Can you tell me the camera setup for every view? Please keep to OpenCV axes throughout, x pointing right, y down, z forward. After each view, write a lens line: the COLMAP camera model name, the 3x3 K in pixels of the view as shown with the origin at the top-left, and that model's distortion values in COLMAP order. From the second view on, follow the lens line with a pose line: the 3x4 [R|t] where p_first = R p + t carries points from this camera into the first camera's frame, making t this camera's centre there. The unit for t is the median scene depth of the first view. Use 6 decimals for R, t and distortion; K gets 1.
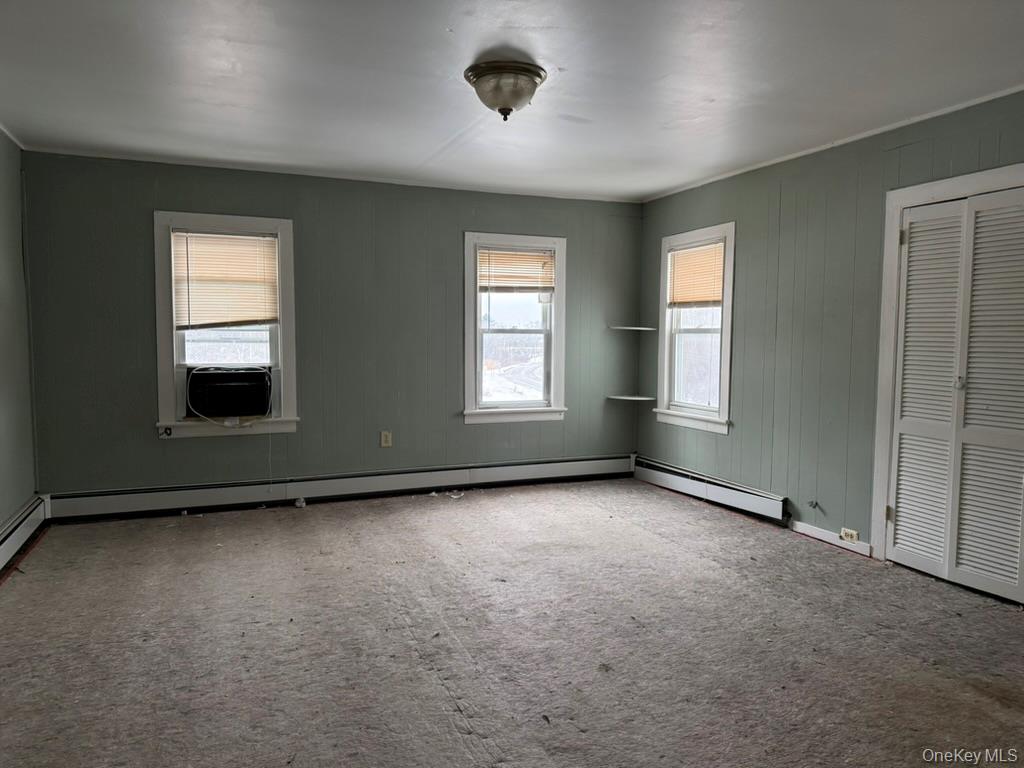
lens RADIAL K [[720.6, 0, 512.0], [0, 720.6, 384.0], [0, 0, 1]] dist [0.125980, -0.174808]
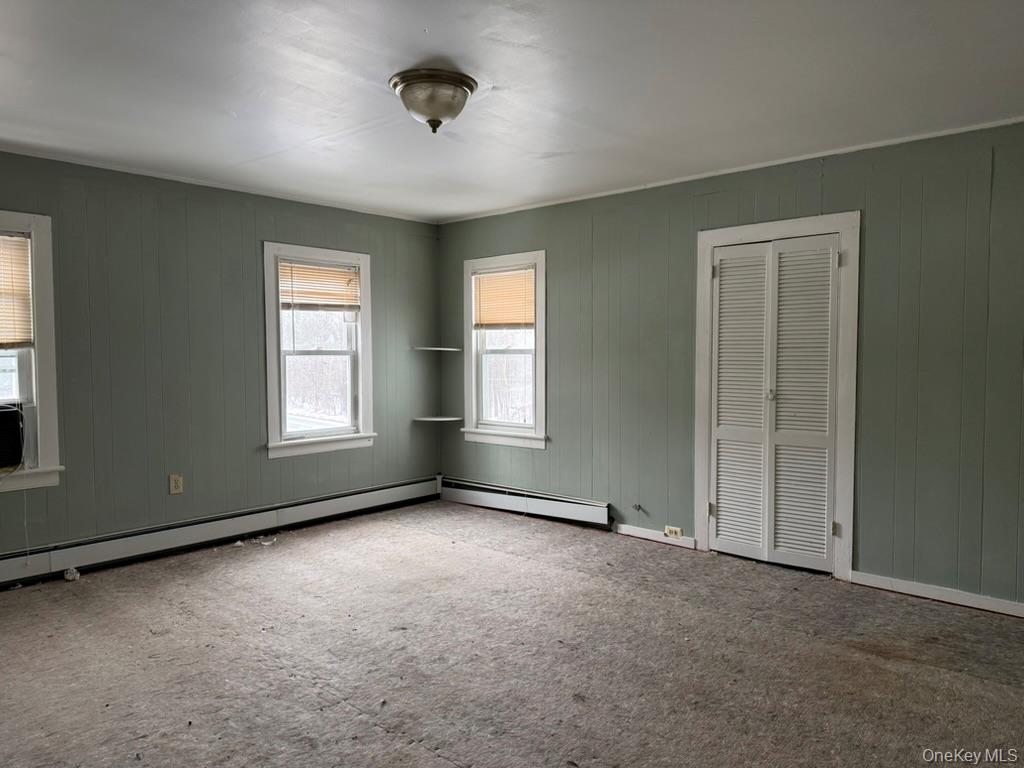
lens RADIAL K [[720.6, 0, 512.0], [0, 720.6, 384.0], [0, 0, 1]] dist [0.125980, -0.174808]
pose [[0.902652, -0.029236, 0.429378, -0.242890], [0.038752, 0.999159, -0.013433, -0.016545], [-0.428624, 0.028765, 0.903025, 0.089466]]
